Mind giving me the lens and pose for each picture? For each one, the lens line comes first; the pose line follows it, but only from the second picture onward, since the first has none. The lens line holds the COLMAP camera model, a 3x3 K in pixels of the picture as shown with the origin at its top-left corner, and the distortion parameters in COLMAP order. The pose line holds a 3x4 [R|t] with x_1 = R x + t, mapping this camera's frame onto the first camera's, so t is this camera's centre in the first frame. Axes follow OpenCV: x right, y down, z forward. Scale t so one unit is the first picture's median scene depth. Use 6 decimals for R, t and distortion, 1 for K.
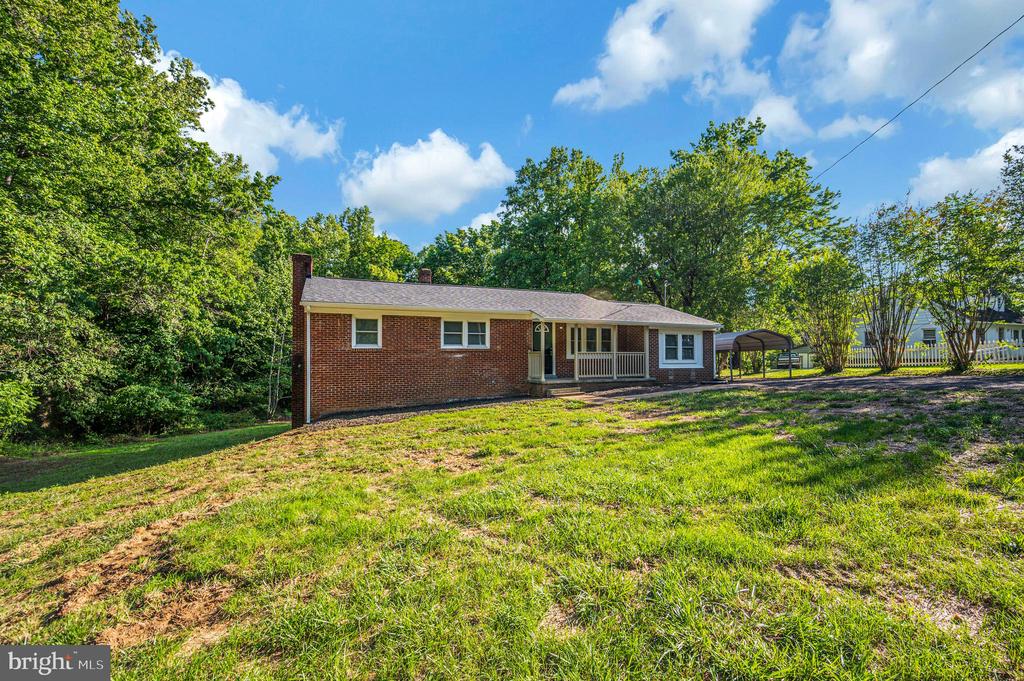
lens RADIAL K [[414.2, 0, 520.3], [0, 414.2, 351.1], [0, 0, 1]] dist [-0.004059, -0.000464]
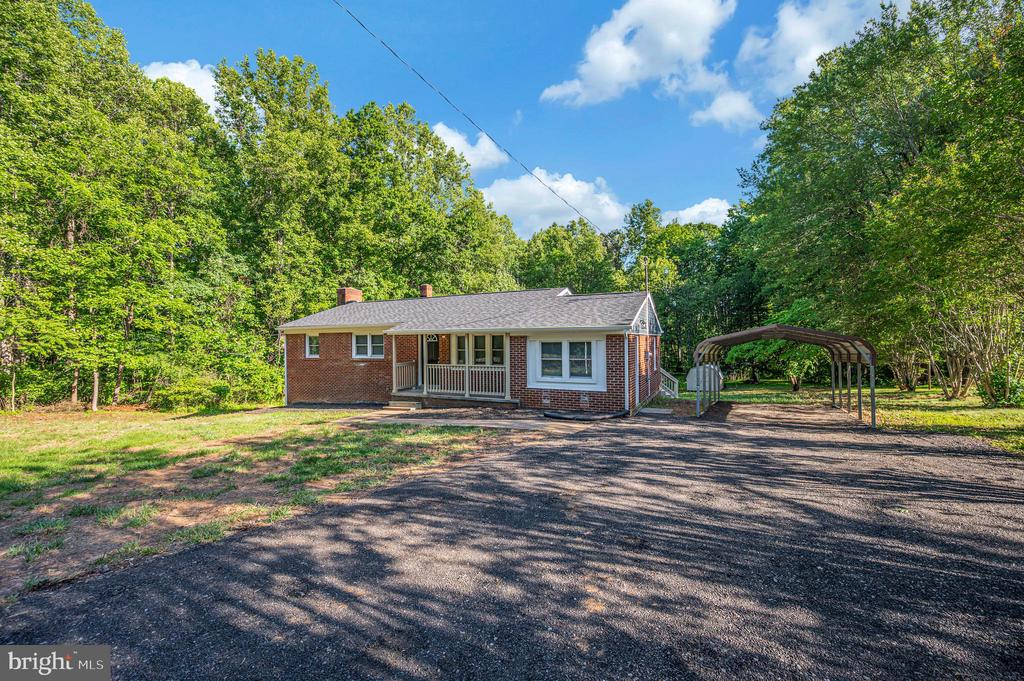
lens RADIAL K [[414.2, 0, 504.2], [0, 414.2, 336.8], [0, 0, 1]] dist [-0.004059, -0.000464]
pose [[0.657139, -0.019122, -0.753527, 0.892539], [0.009222, 0.999807, -0.017329, -0.038433], [0.753713, 0.004439, 0.657189, 0.481158]]
